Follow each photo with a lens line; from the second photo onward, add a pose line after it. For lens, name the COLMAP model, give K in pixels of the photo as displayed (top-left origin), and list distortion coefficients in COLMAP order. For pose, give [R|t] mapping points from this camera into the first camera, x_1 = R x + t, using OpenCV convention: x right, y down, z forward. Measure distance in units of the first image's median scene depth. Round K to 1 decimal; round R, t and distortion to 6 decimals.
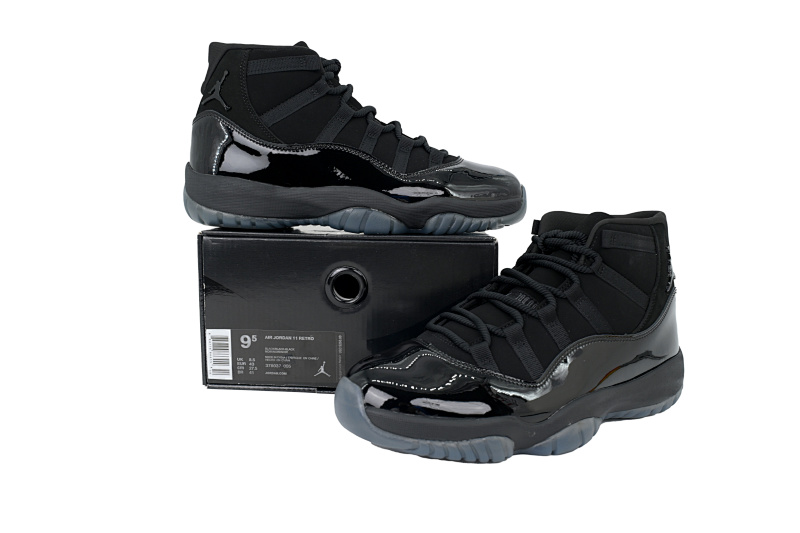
lens RADIAL K [[639.9, 0, 400.1], [0, 639.9, 264.6], [0, 0, 1]] dist [-0.006813, 0.004646]
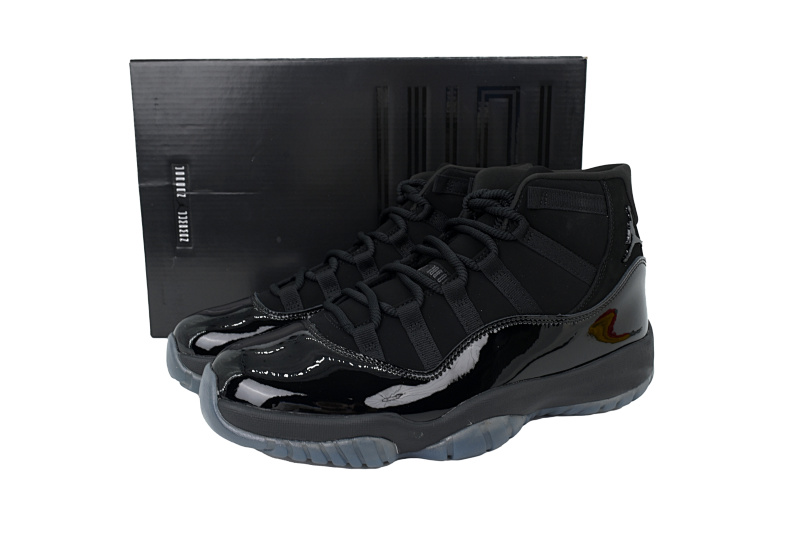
lens RADIAL K [[639.9, 0, 399.8], [0, 639.9, 269.1], [0, 0, 1]] dist [-0.006813, 0.004646]
pose [[0.990615, -0.006417, -0.136531, 0.269865], [0.012744, 0.998882, 0.045518, 0.011550], [0.136086, -0.046831, 0.989590, 0.170658]]
